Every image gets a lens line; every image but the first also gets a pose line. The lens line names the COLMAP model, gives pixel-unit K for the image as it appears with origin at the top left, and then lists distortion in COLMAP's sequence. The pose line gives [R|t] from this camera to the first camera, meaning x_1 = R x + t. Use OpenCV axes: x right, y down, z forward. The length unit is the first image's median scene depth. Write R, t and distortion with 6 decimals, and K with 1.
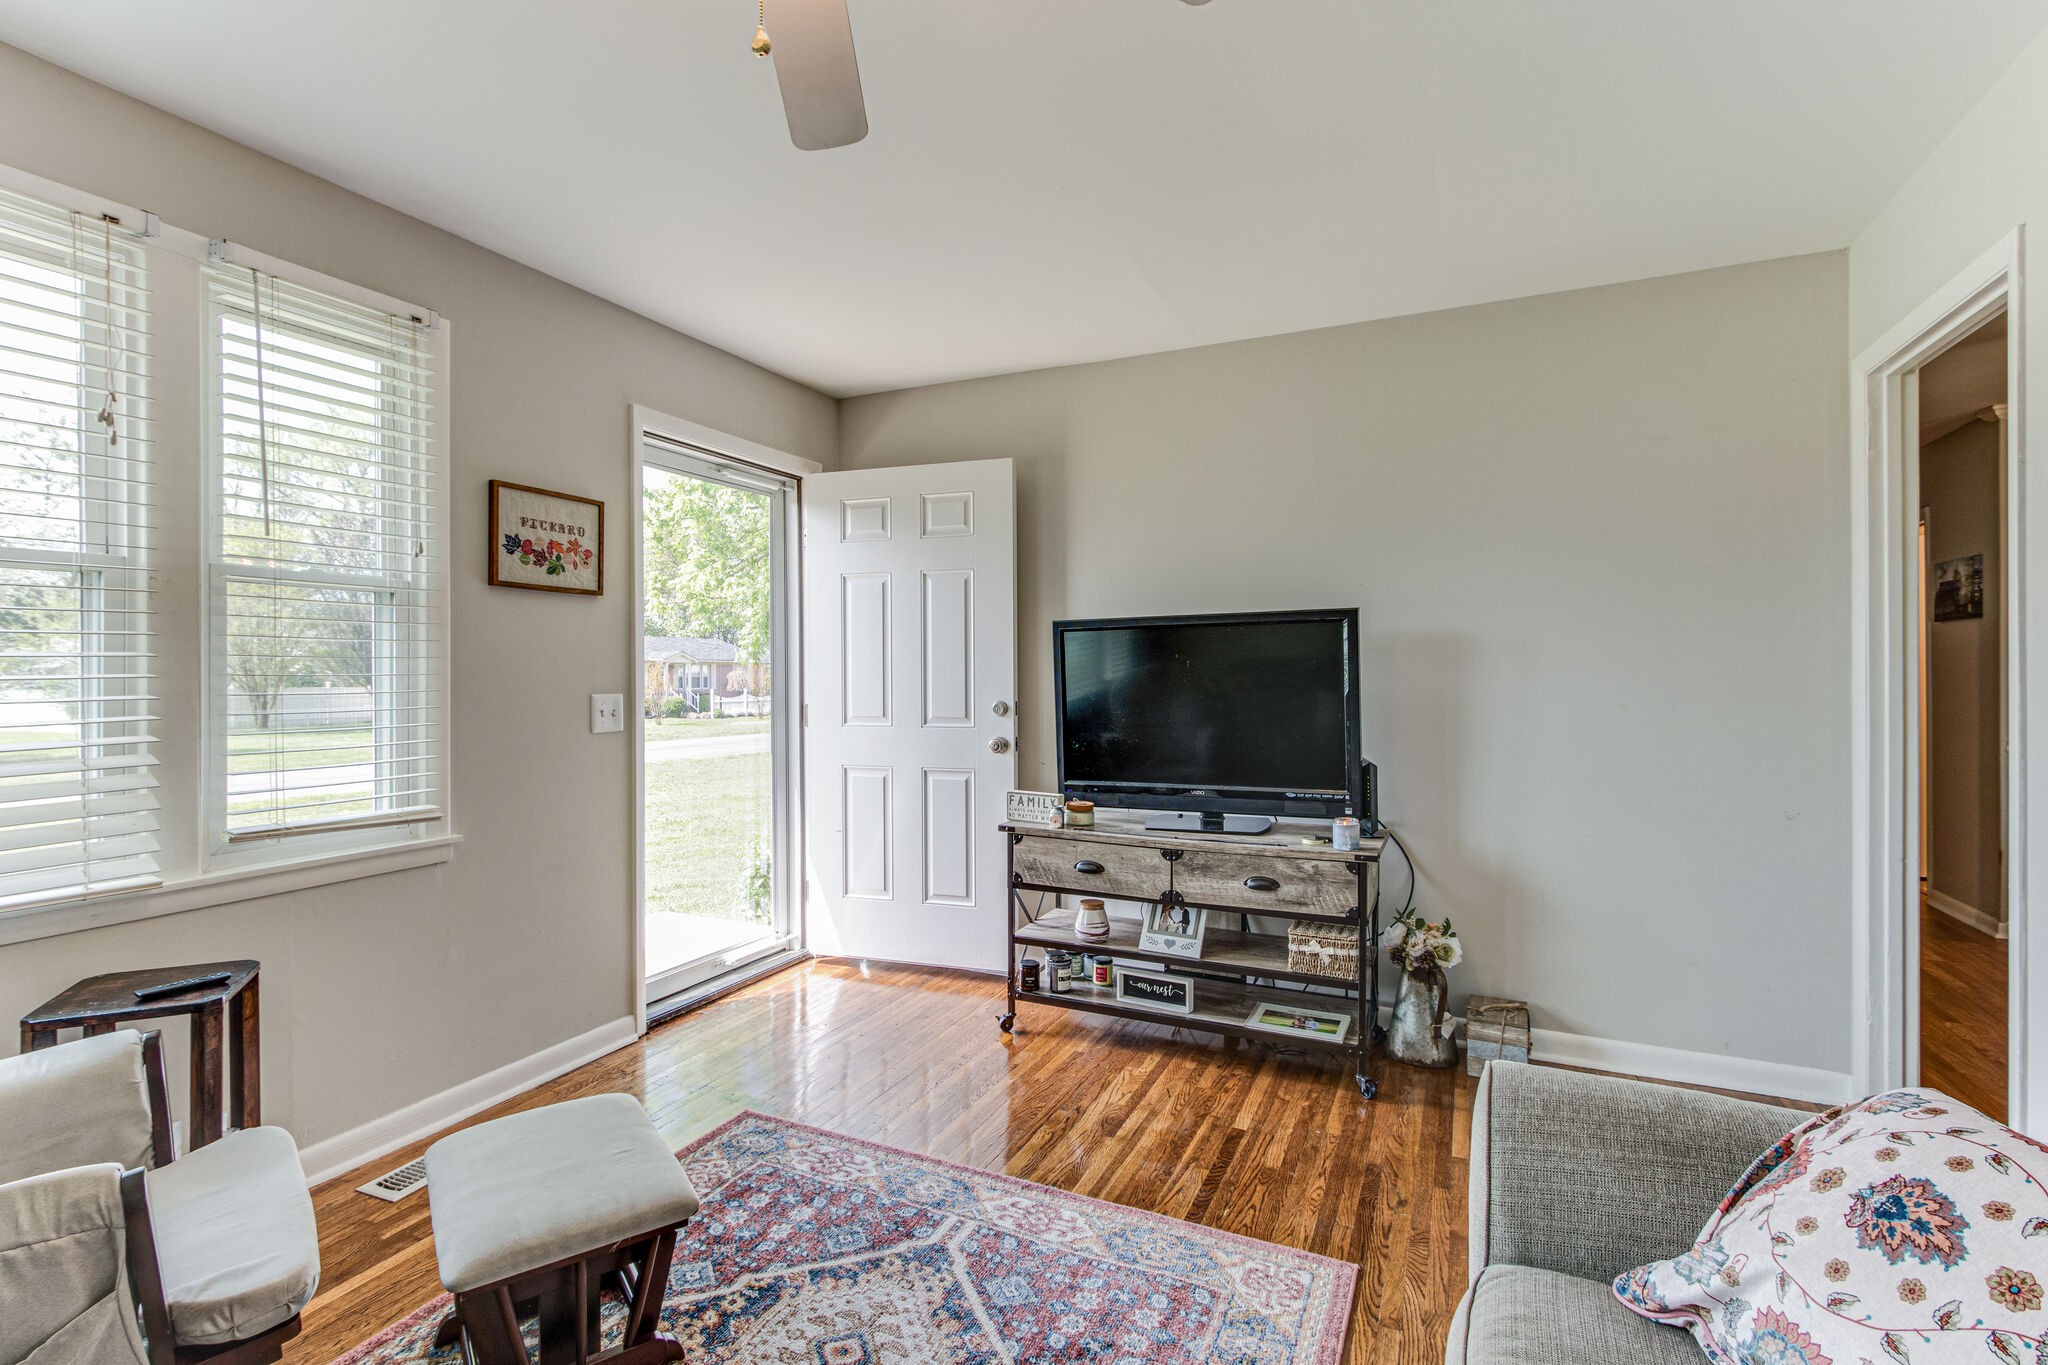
lens RADIAL K [[954.0, 0, 993.1], [0, 954.0, 682.5], [0, 0, 1]] dist [-0.001254, -0.003559]
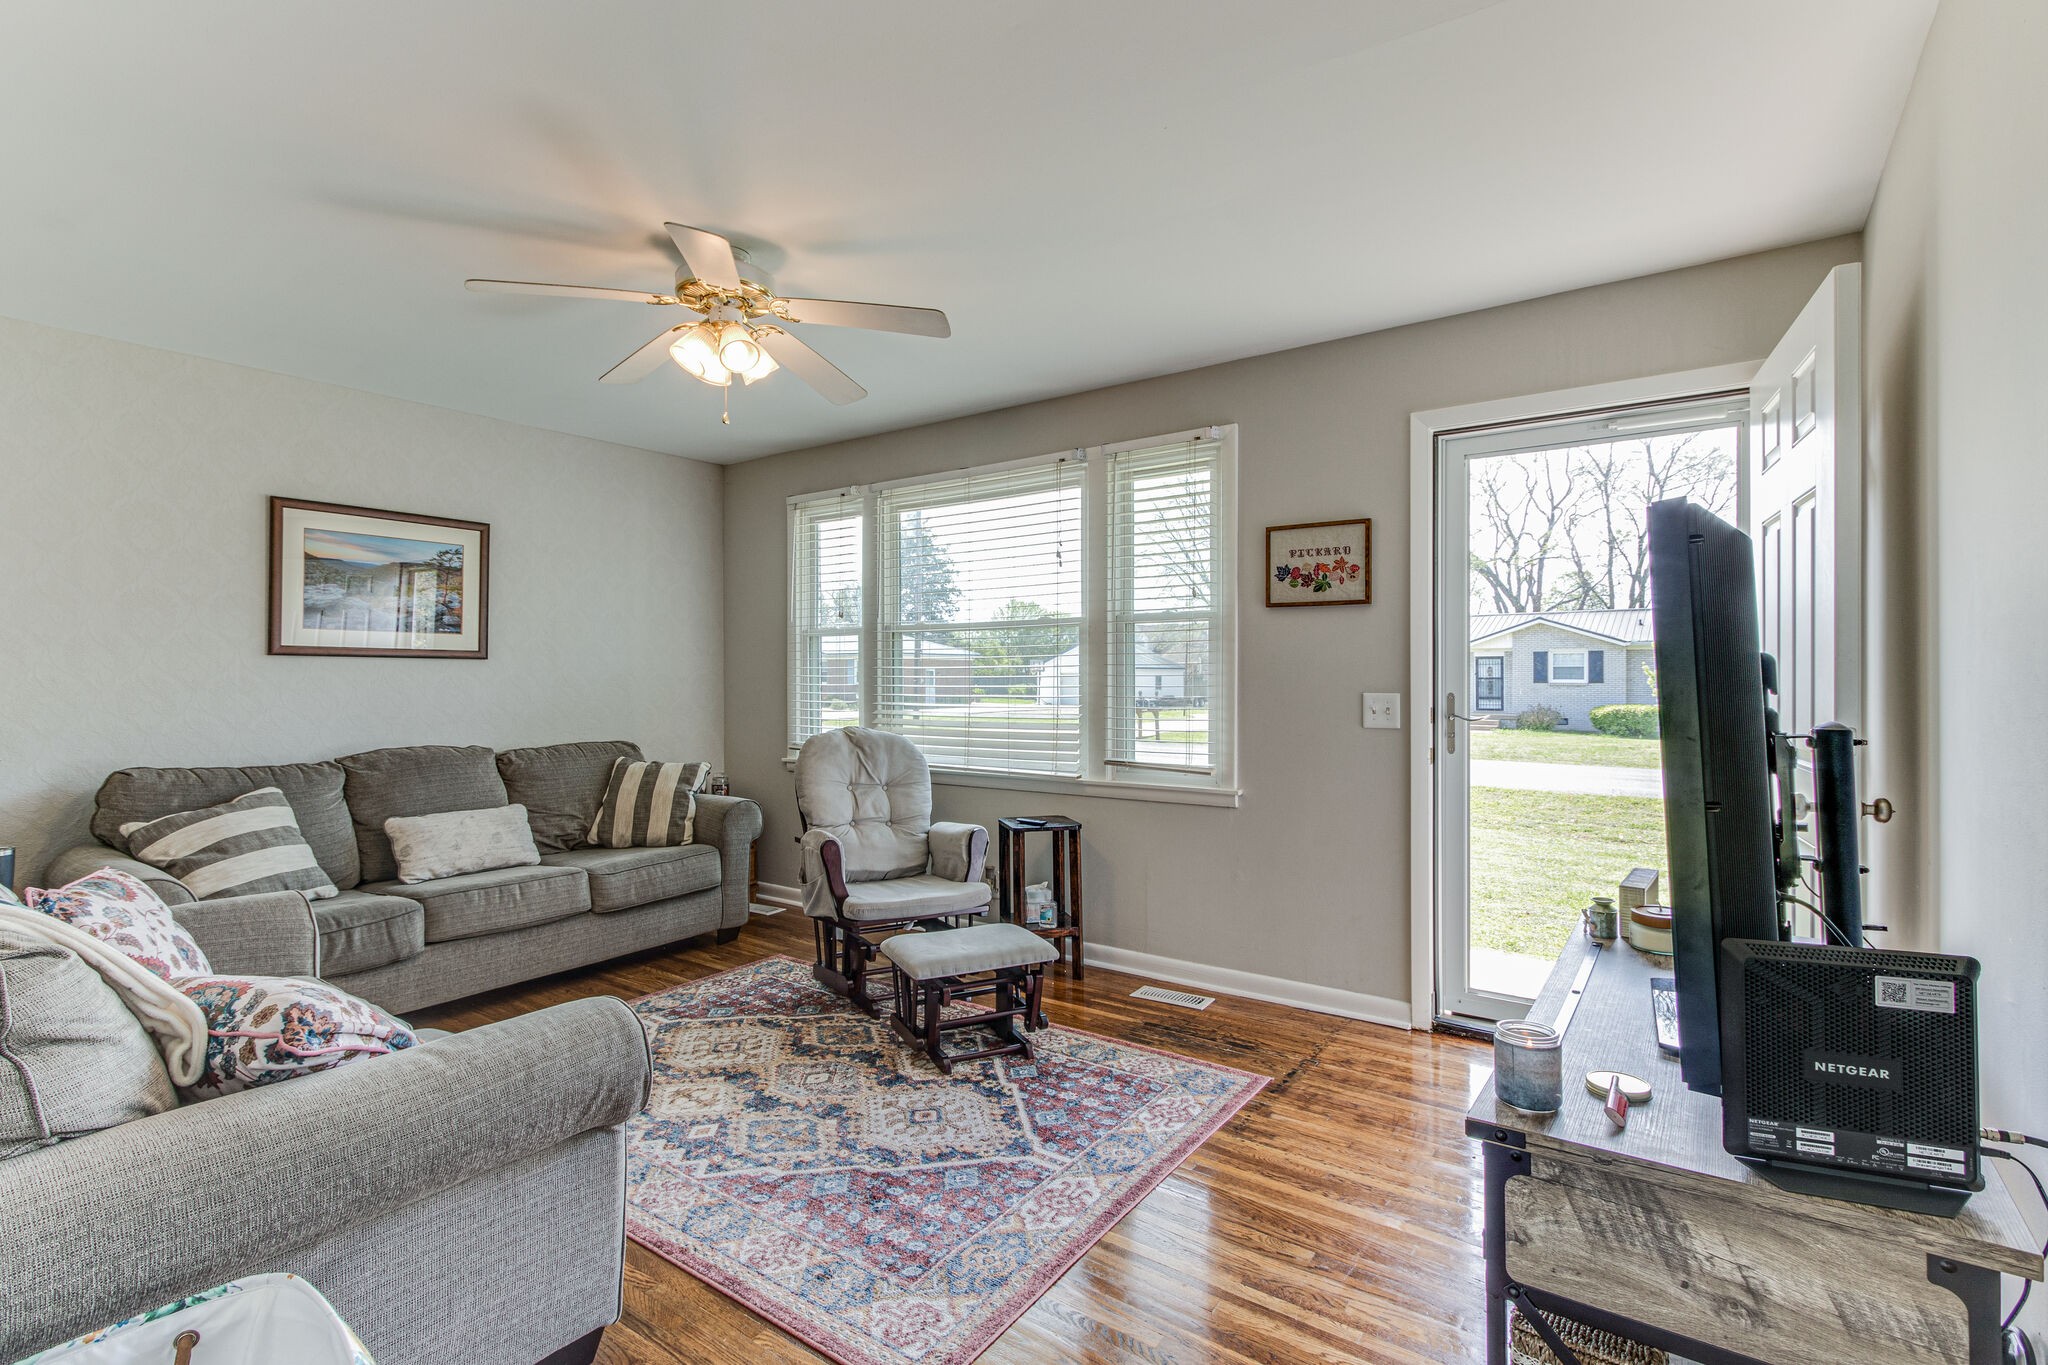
lens RADIAL K [[952.7, 0, 1008.4], [0, 952.7, 683.5], [0, 0, 1]] dist [-0.041071, -0.000186]
pose [[-0.181396, 0.005121, -0.983397, 0.784546], [-0.007802, 0.999947, 0.006647, -0.002981], [0.983379, 0.008878, -0.181346, 0.837734]]
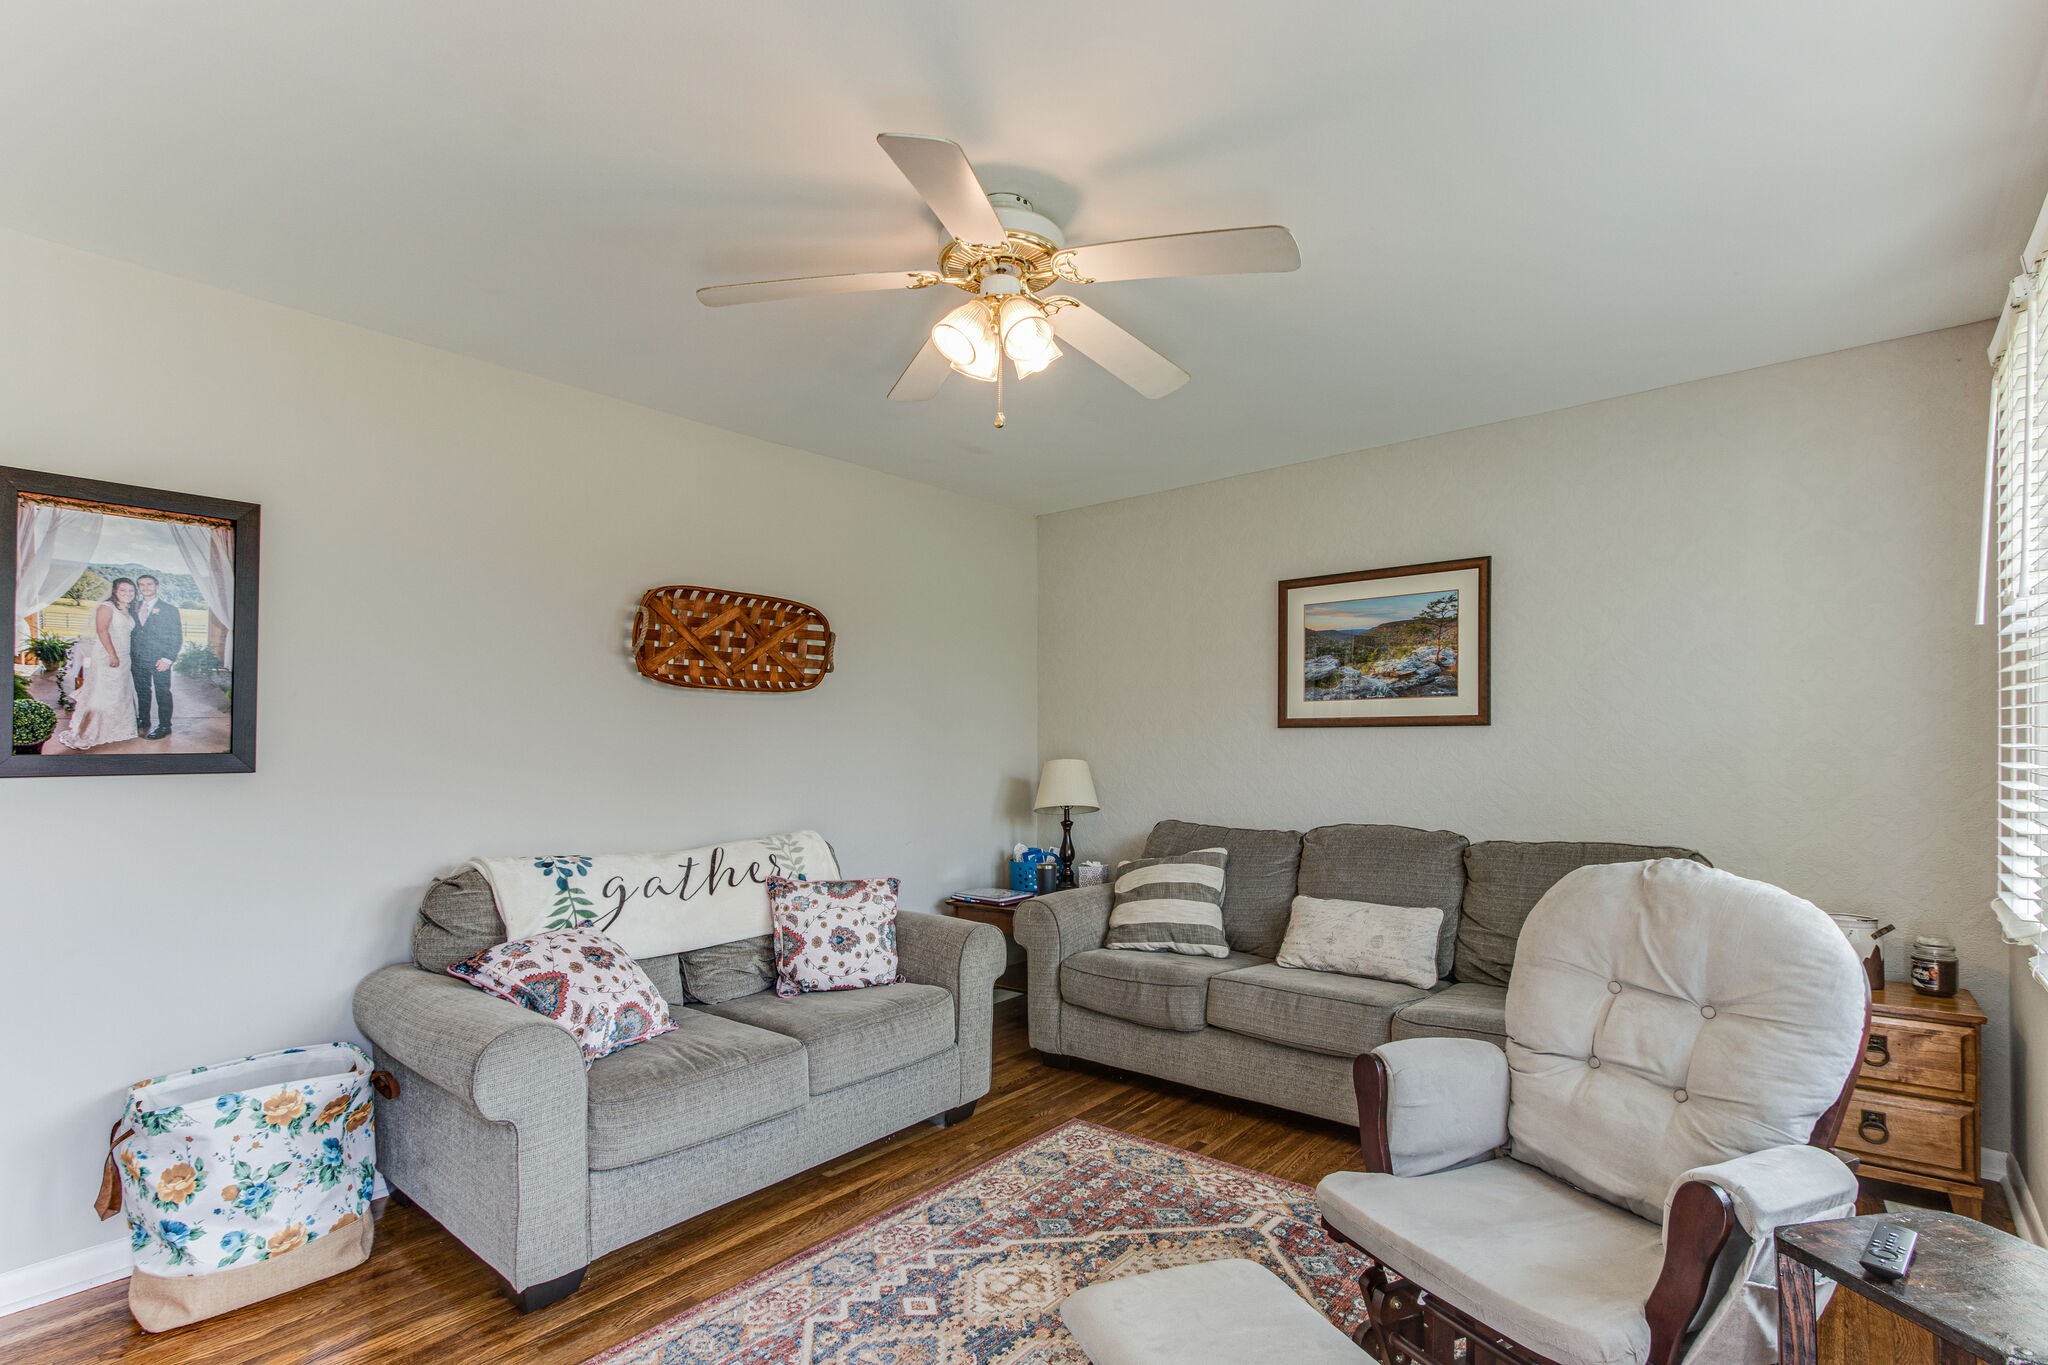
lens RADIAL K [[973.0, 0, 1014.1], [0, 973.0, 733.7], [0, 0, 1]] dist [0.002019, -0.000487]
pose [[-0.970691, 0.012160, 0.240022, -0.291699], [0.012442, 0.999923, -0.000340, -0.021993], [-0.240007, 0.002657, -0.970767, 1.122997]]
